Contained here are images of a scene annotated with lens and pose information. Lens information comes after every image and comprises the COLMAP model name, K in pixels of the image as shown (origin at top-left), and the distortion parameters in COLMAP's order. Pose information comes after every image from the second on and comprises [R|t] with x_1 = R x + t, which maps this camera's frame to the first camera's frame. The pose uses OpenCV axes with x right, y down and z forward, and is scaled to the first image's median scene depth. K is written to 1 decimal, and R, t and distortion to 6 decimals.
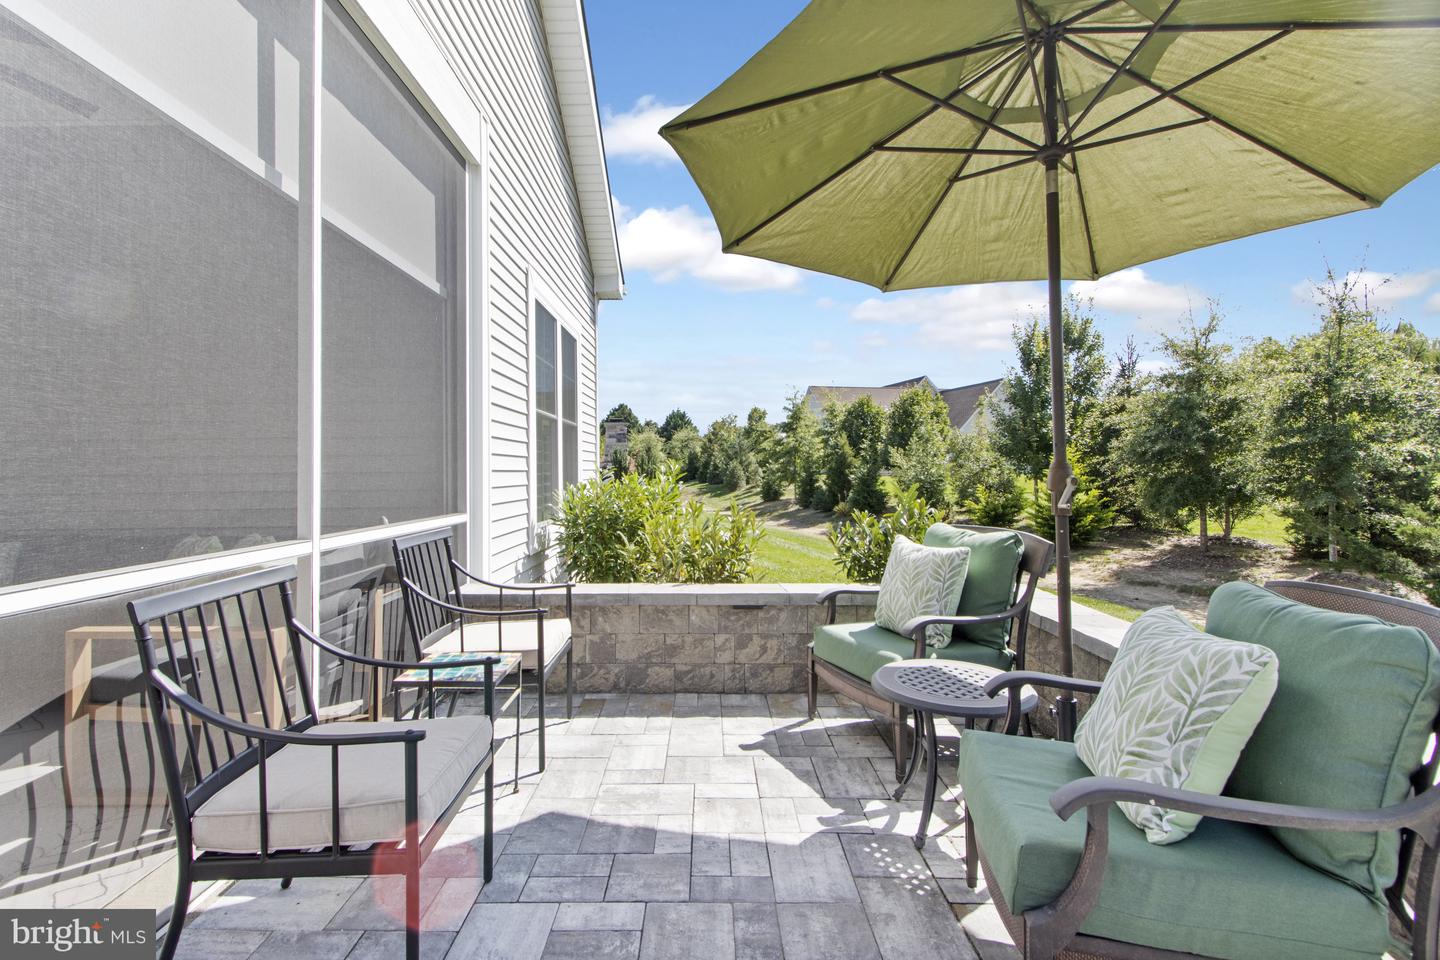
lens RADIAL K [[678.1, 0, 700.6], [0, 678.1, 456.4], [0, 0, 1]] dist [0.009551, -0.003321]
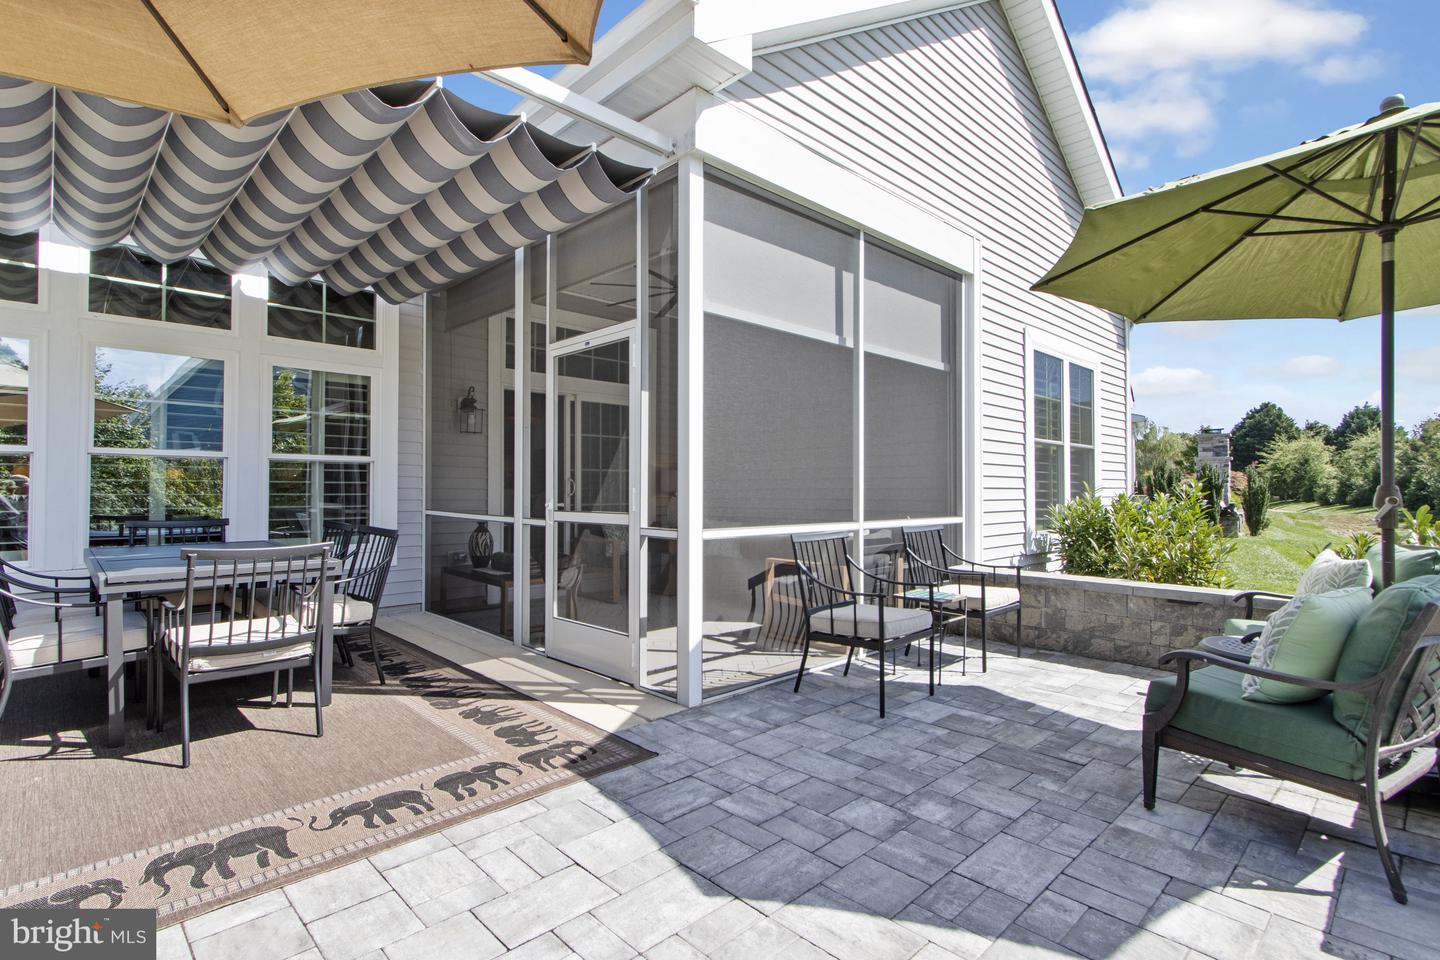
lens RADIAL K [[678.1, 0, 695.6], [0, 678.1, 482.5], [0, 0, 1]] dist [0.009551, -0.003321]
pose [[0.684829, 0.001637, -0.728702, 0.359080], [0.008460, 0.999912, 0.010197, -0.011542], [0.728655, -0.013148, 0.684755, -0.461789]]
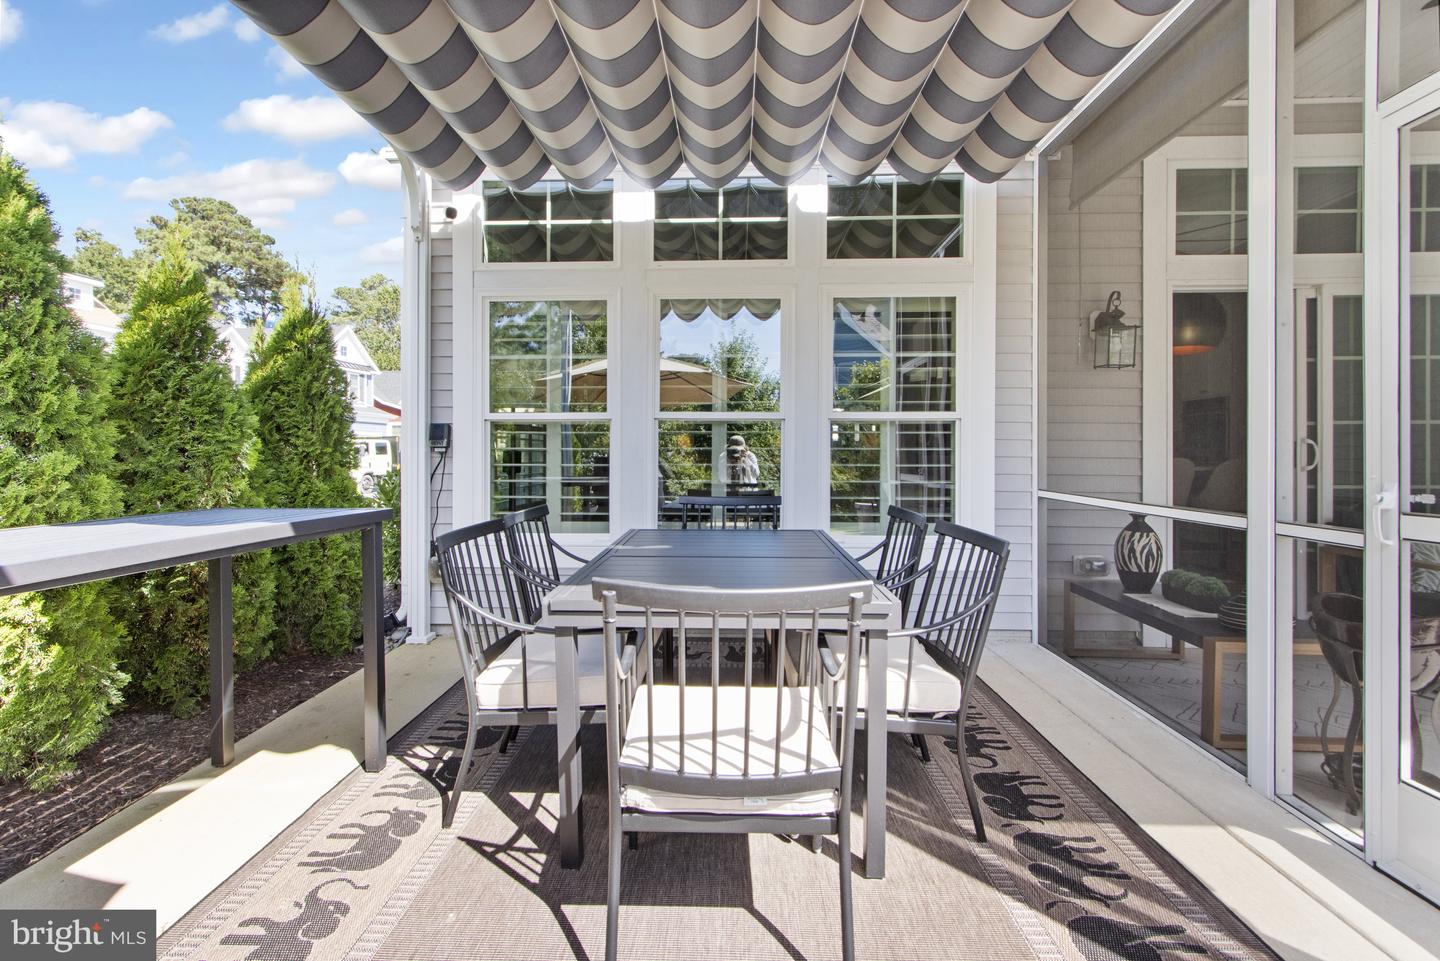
lens RADIAL K [[678.1, 0, 707.5], [0, 678.1, 447.0], [0, 0, 1]] dist [0.009551, -0.003321]
pose [[-0.052155, -0.009201, -0.998597, -0.215375], [0.020439, 0.999738, -0.010279, -0.001606], [0.998430, -0.020947, -0.051953, -0.270513]]
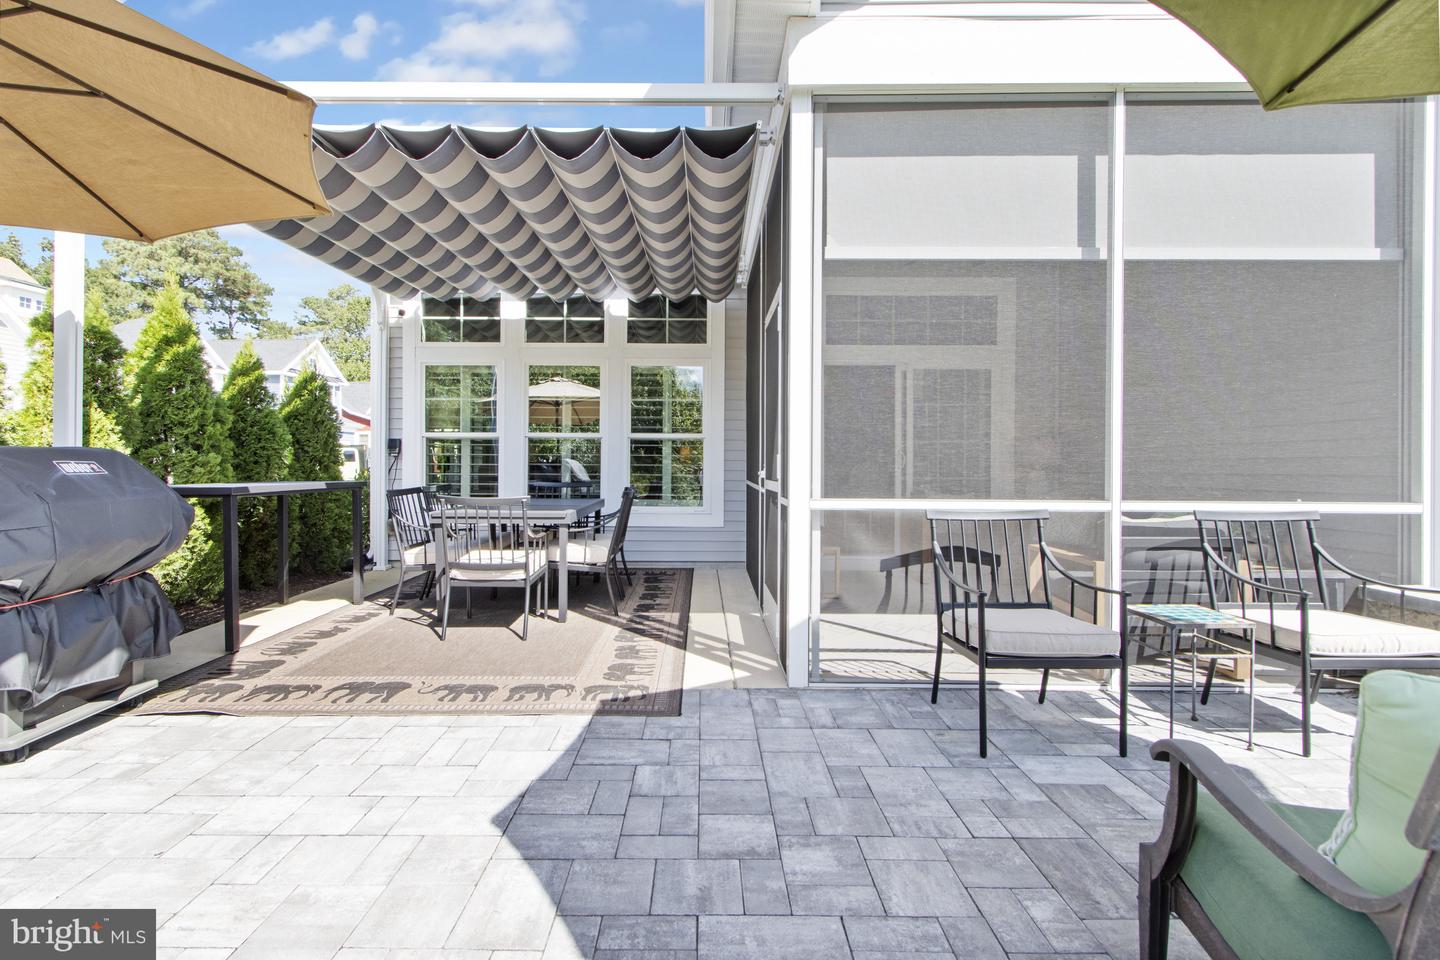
lens RADIAL K [[678.1, 0, 719.7], [0, 678.1, 460.3], [0, 0, 1]] dist [0.009551, -0.003321]
pose [[0.001084, -0.003327, -0.999994, 0.556891], [0.016476, 0.999859, -0.003309, 0.019603], [0.999864, -0.016472, 0.001138, 0.121577]]
